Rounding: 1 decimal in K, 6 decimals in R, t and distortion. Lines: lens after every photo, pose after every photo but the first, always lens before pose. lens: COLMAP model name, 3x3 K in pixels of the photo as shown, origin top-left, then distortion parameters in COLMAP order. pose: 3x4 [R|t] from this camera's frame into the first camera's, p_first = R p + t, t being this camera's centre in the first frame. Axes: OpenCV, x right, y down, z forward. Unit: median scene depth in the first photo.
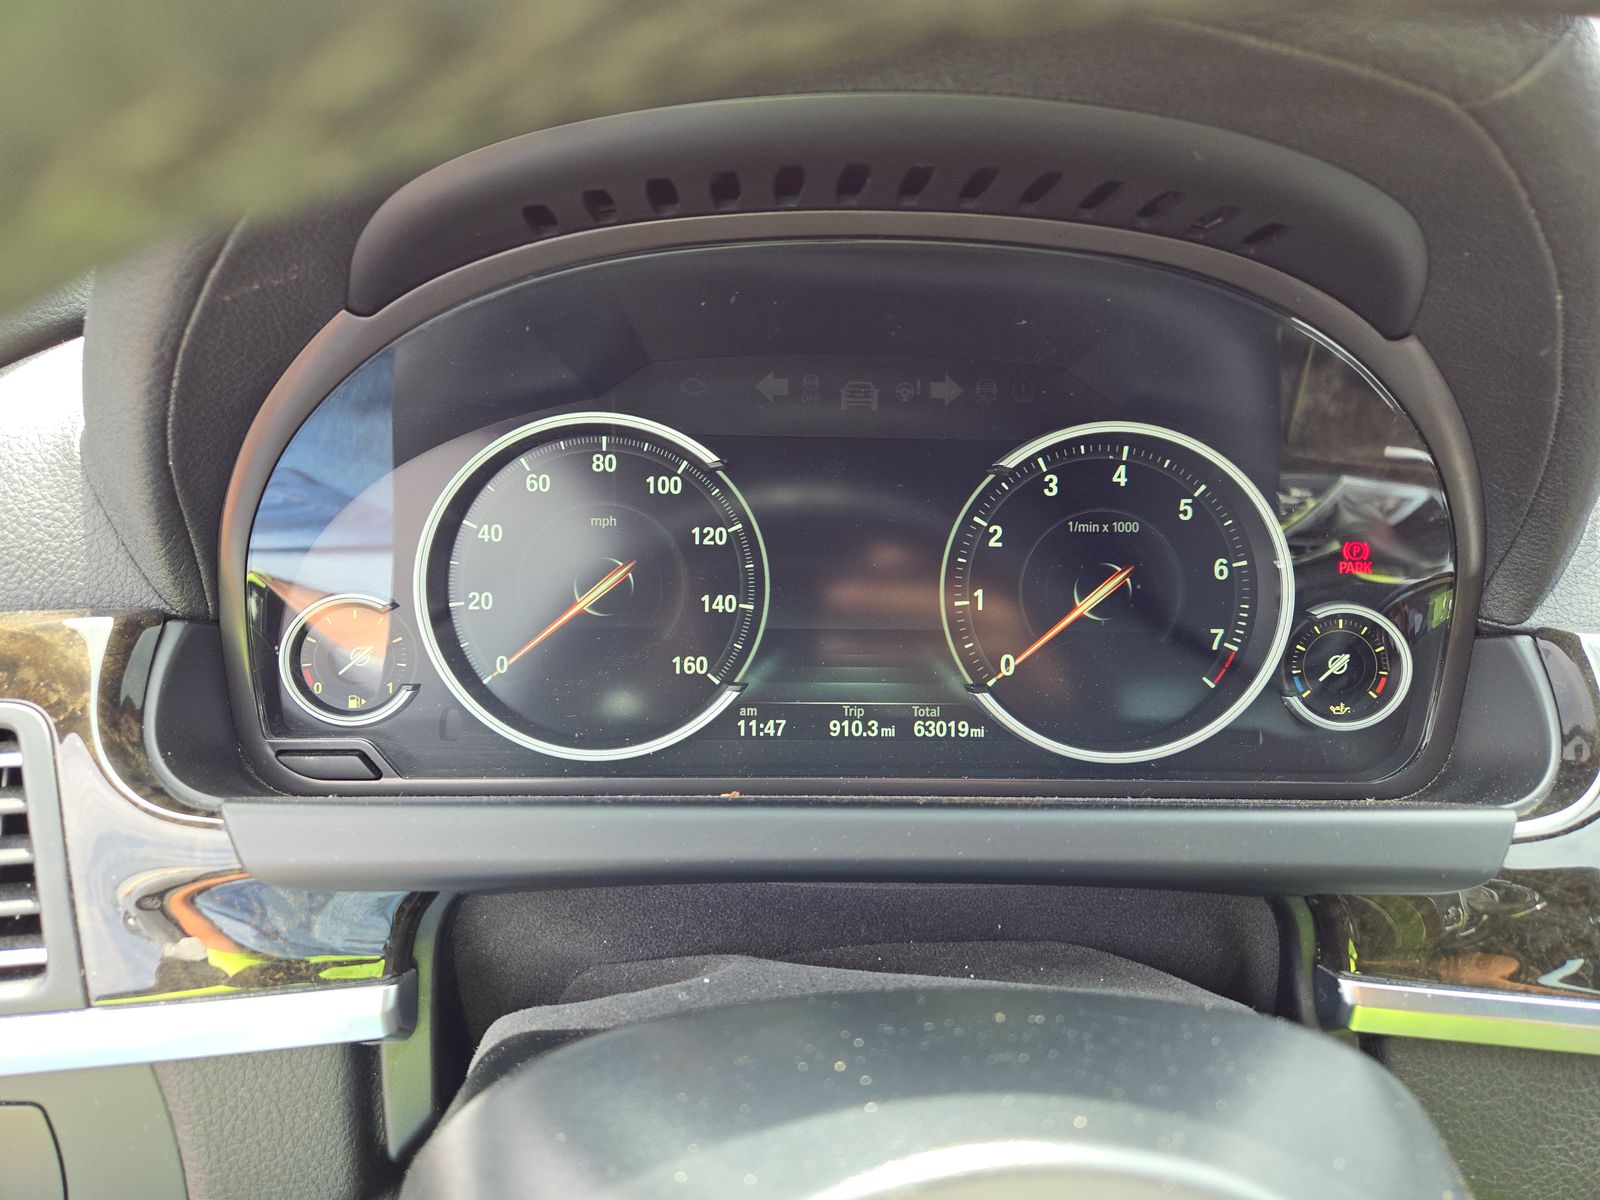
lens RADIAL K [[1077.3, 0, 802.3], [0, 1077.3, 595.2], [0, 0, 1]] dist [0.070769, -0.061076]
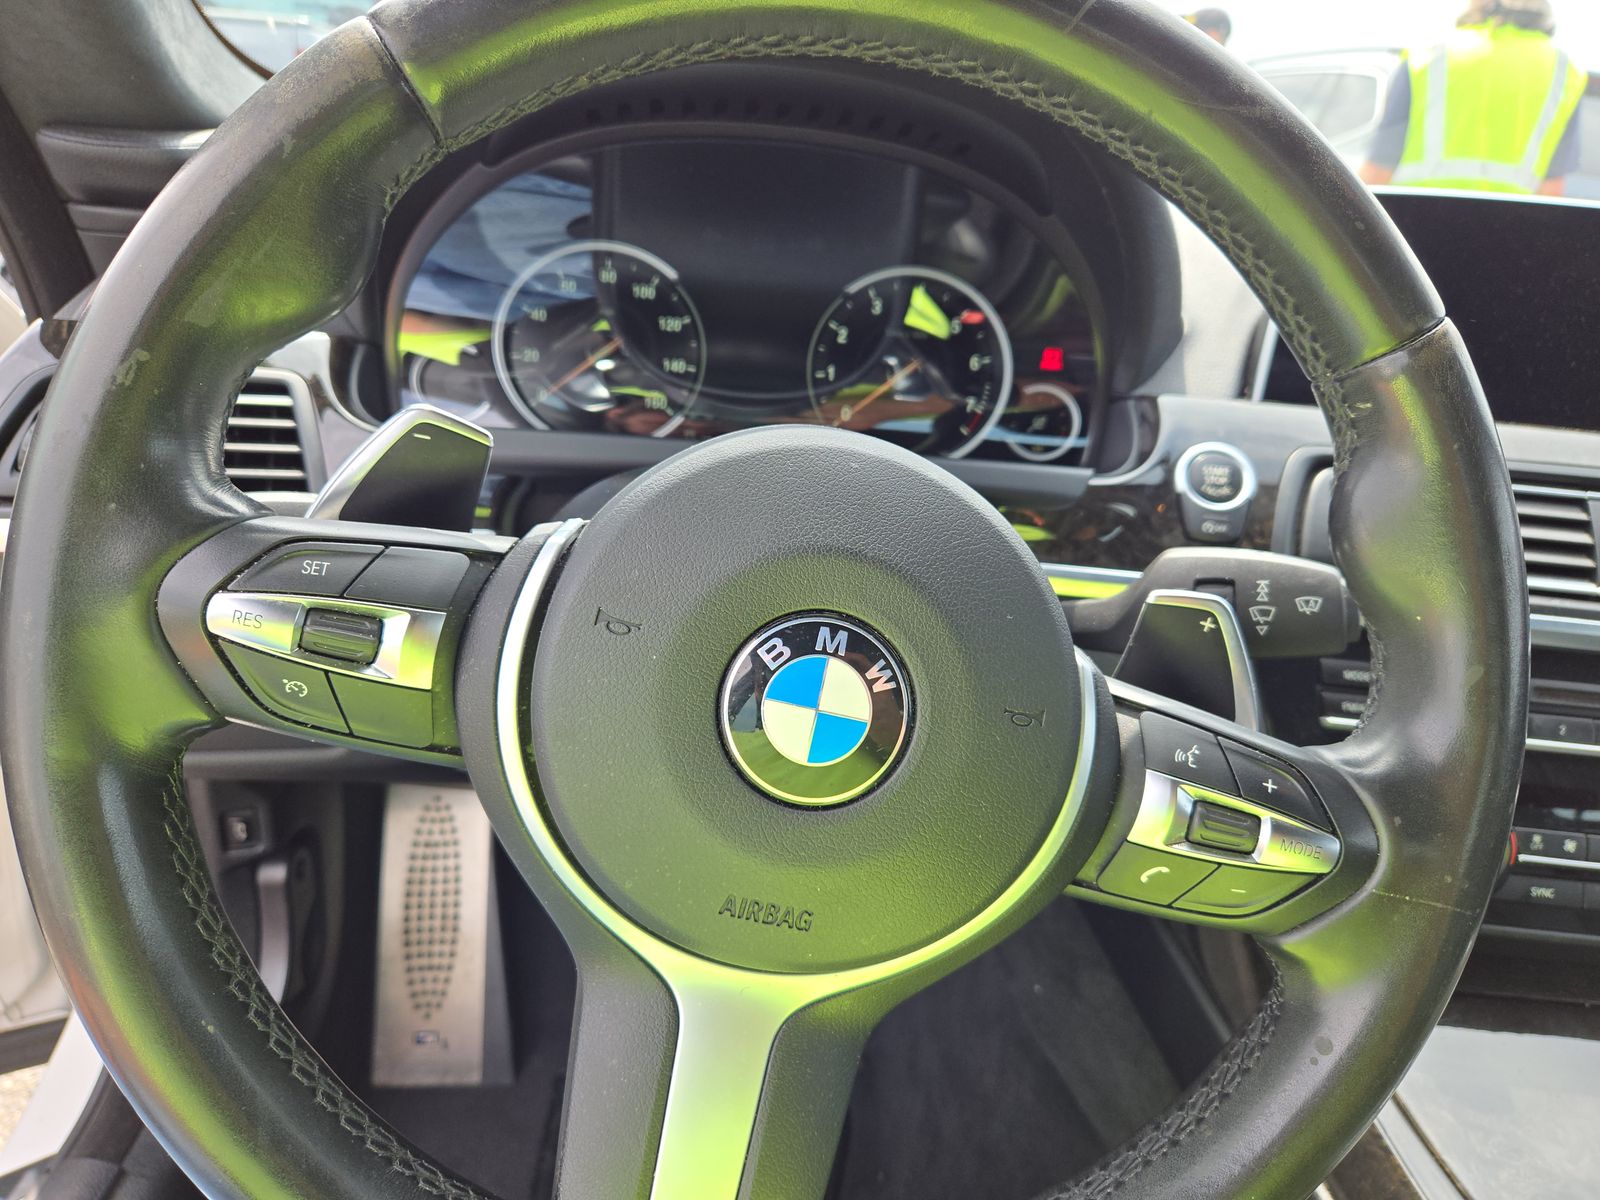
lens RADIAL K [[1091.1, 0, 800.0], [0, 1091.1, 600.0], [0, 0, 1]] dist [0.048157, -0.048626]
pose [[0.997868, 0.040877, 0.050878, 0.044634], [-0.042507, 0.998603, 0.031374, 0.307819], [-0.049525, -0.033469, 0.998212, -0.707949]]
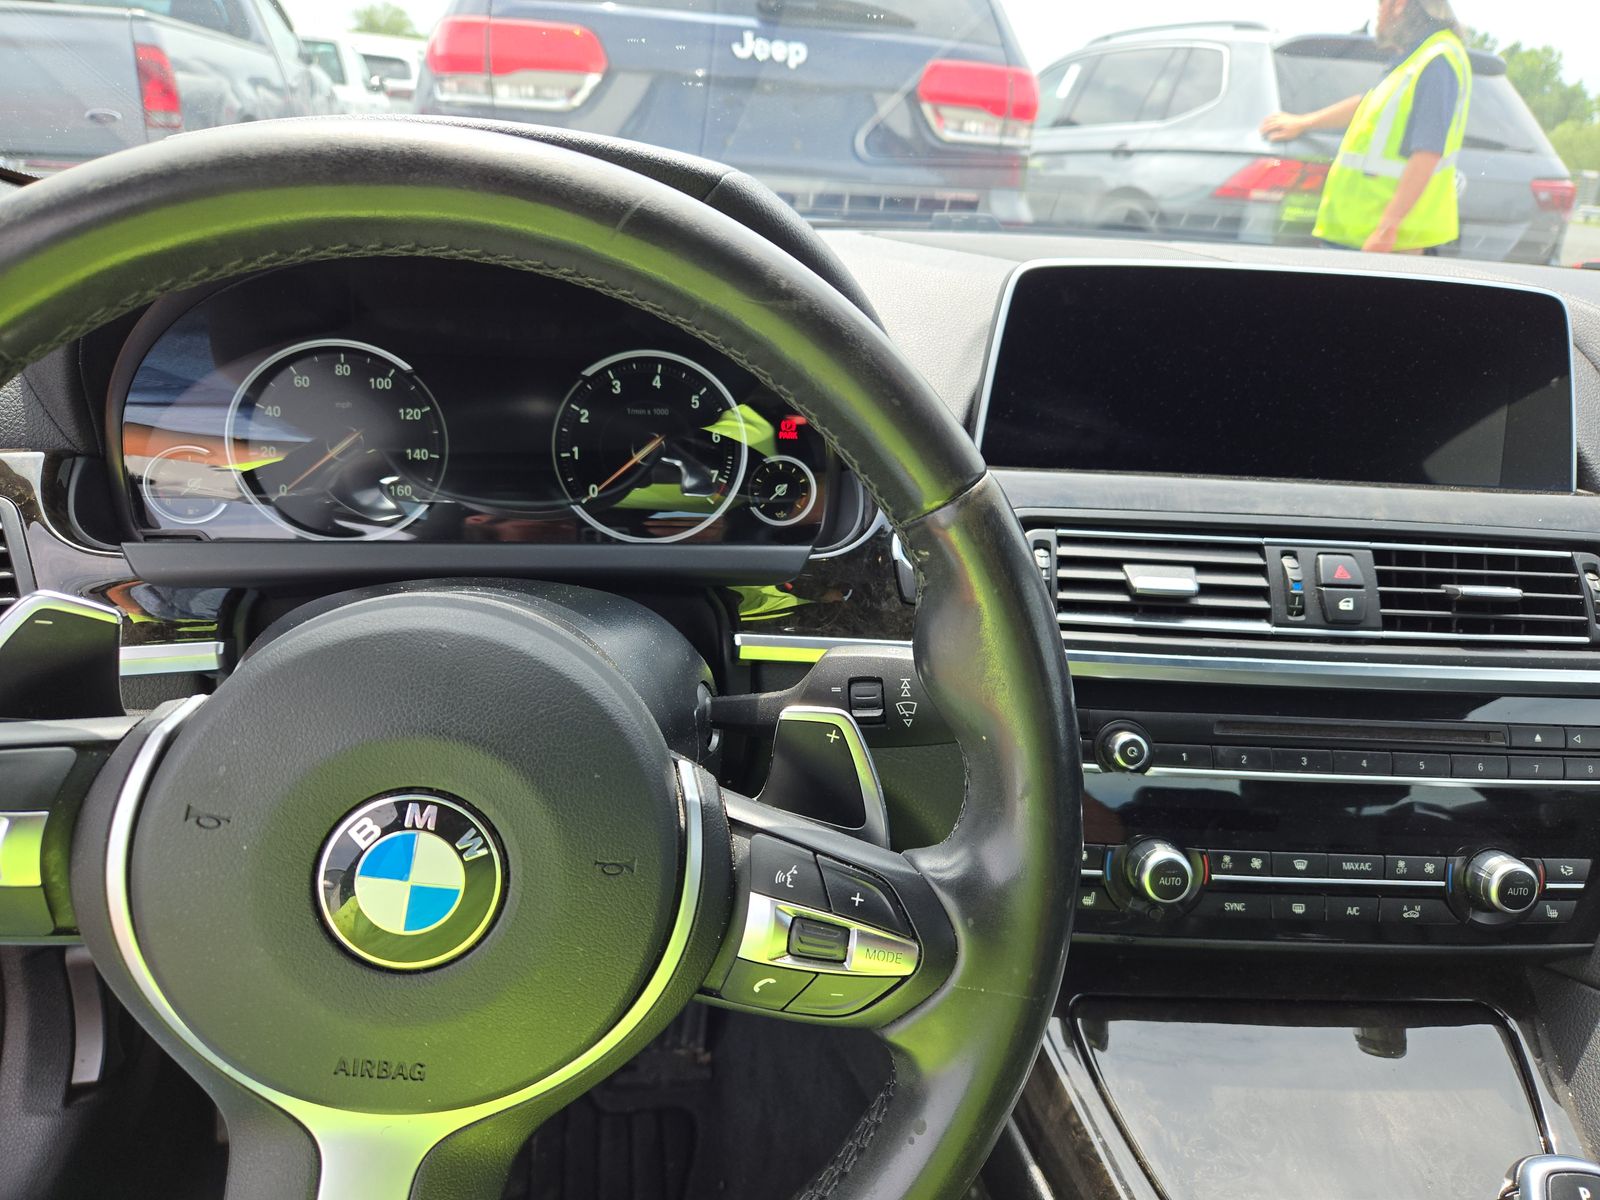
lens RADIAL K [[1077.3, 0, 802.3], [0, 1077.3, 595.2], [0, 0, 1]] dist [0.070769, -0.061076]
pose [[0.992165, -0.018224, 0.123599, 0.310212], [0.011206, 0.998298, 0.057238, 0.138720], [-0.124431, -0.055405, 0.990680, -0.790924]]
